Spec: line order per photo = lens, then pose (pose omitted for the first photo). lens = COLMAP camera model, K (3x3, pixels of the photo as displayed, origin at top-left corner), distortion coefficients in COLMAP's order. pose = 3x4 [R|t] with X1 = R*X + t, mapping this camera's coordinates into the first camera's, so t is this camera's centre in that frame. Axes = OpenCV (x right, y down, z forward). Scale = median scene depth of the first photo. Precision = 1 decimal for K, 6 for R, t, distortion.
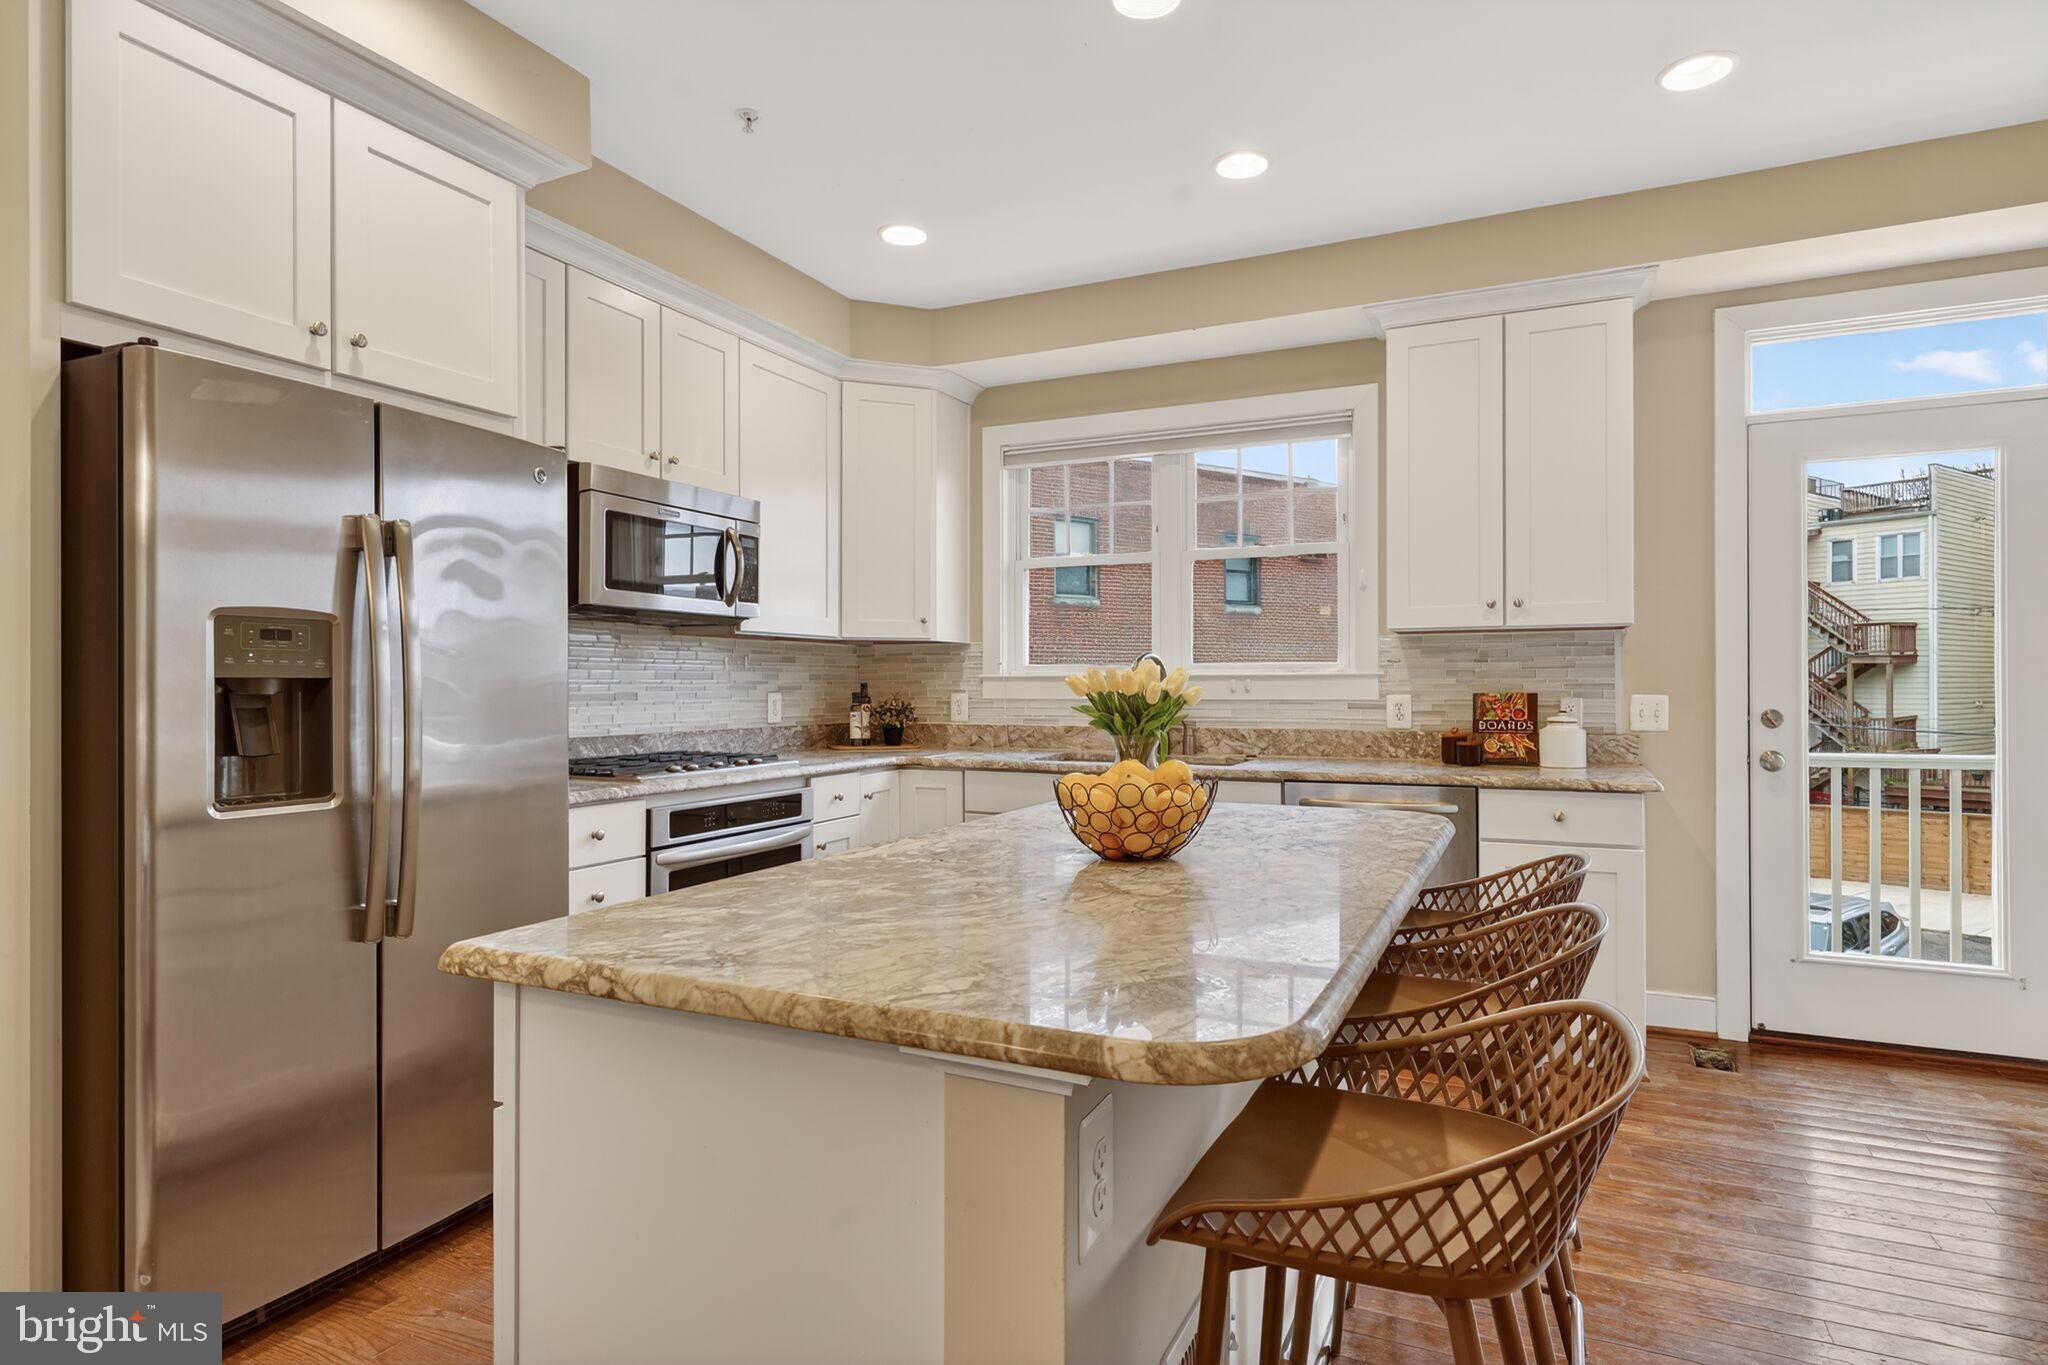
lens RADIAL K [[1107.2, 0, 1032.8], [0, 1107.2, 685.6], [0, 0, 1]] dist [0.006028, 0.000862]
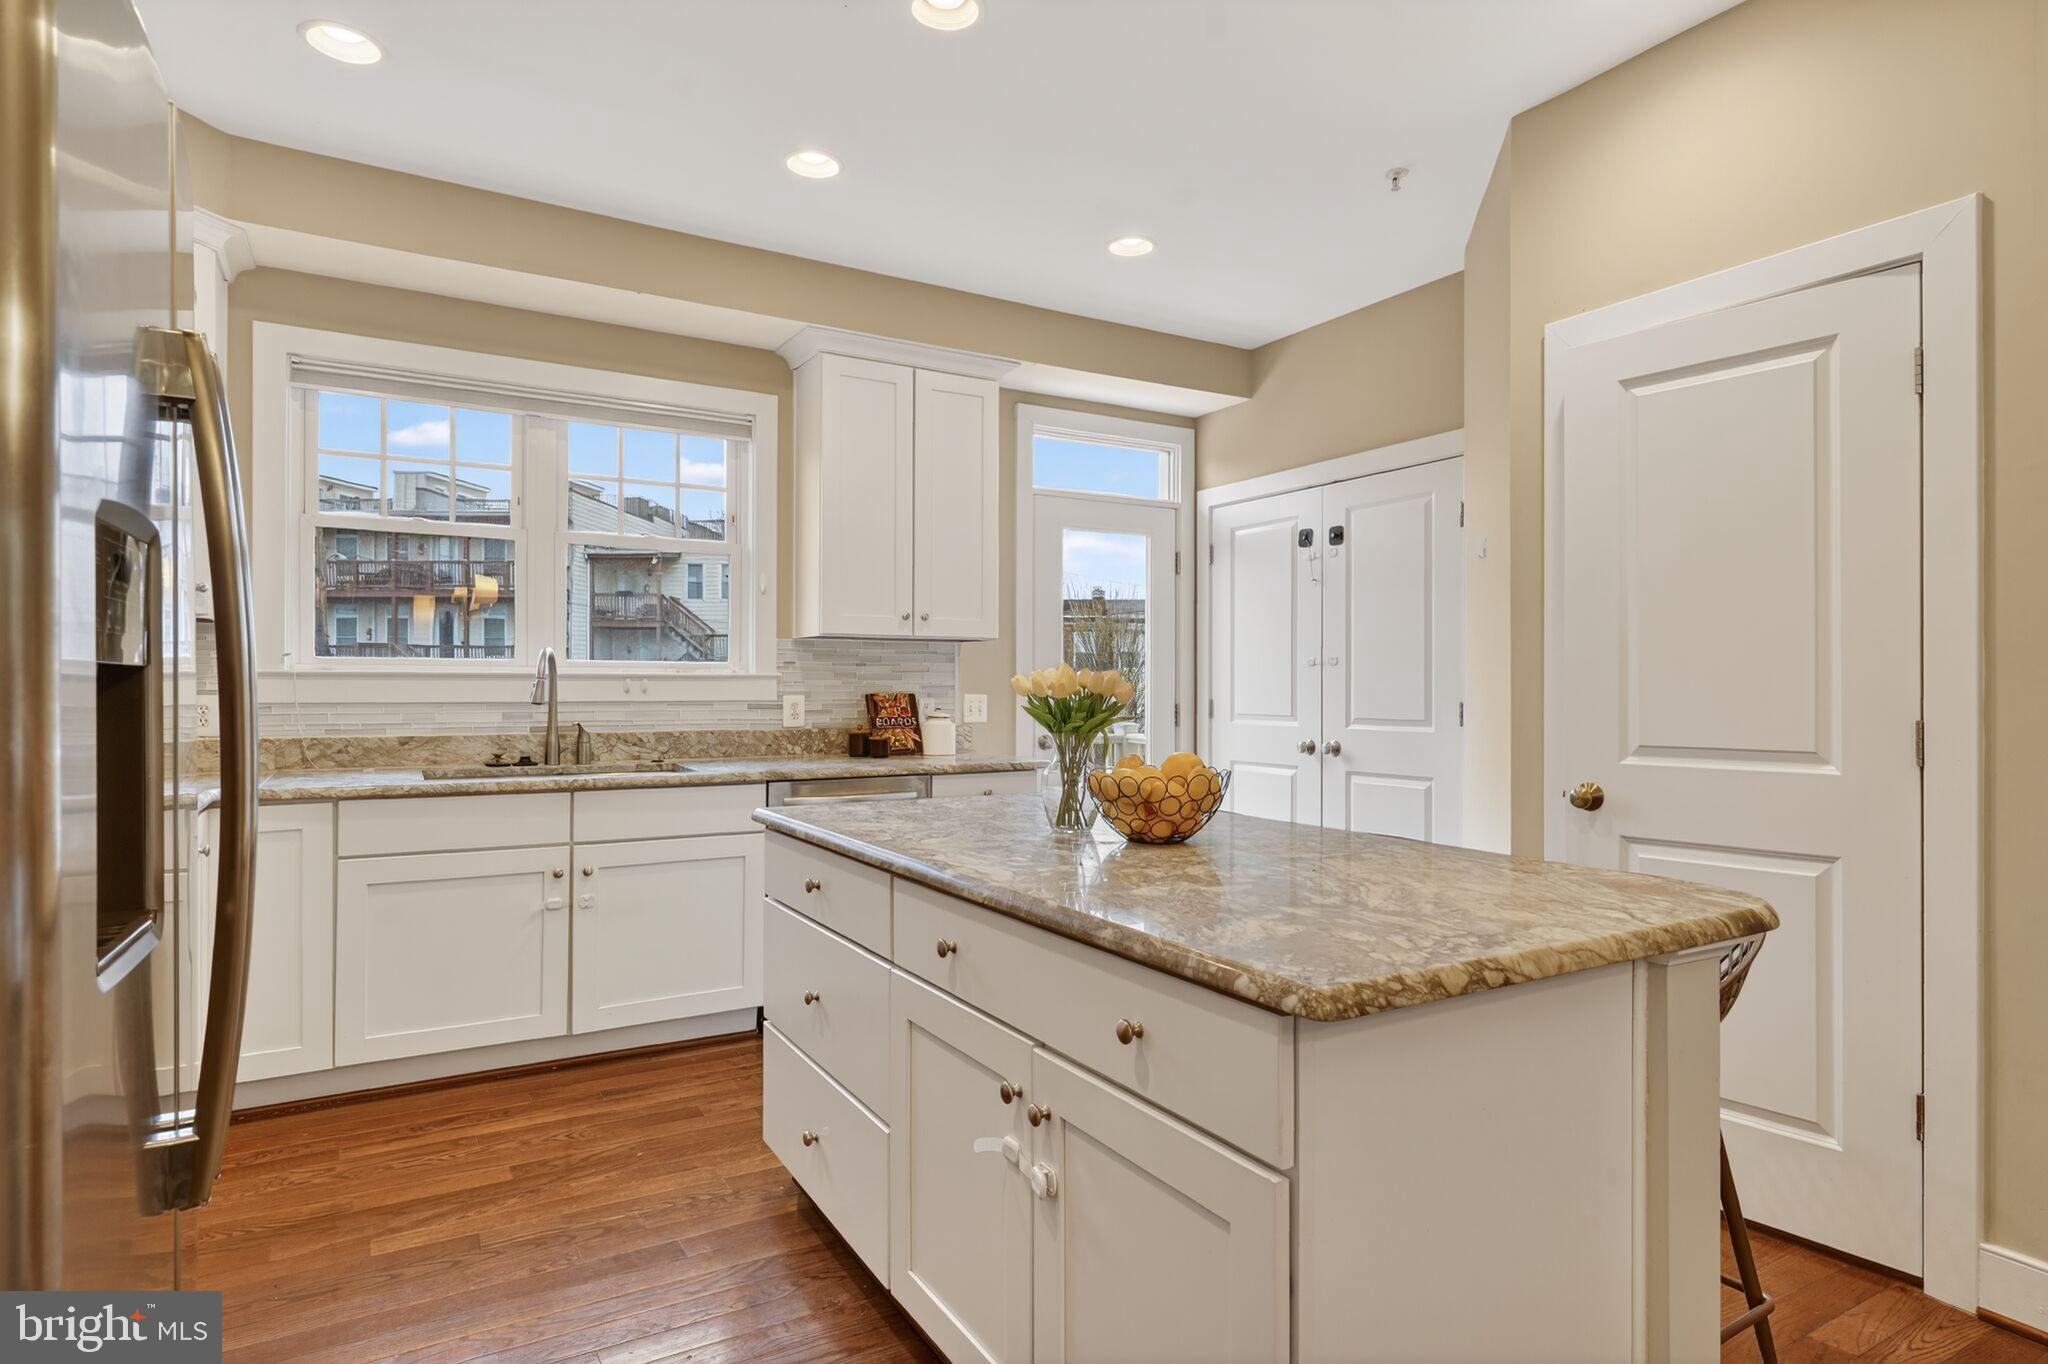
lens RADIAL K [[1107.2, 0, 1032.8], [0, 1107.2, 685.1], [0, 0, 1]] dist [0.006028, 0.000862]
pose [[0.560368, 0.003256, 0.828237, -0.427700], [-0.003722, 0.999992, -0.001412, -0.000794], [-0.828235, -0.002291, 0.560376, 0.219908]]
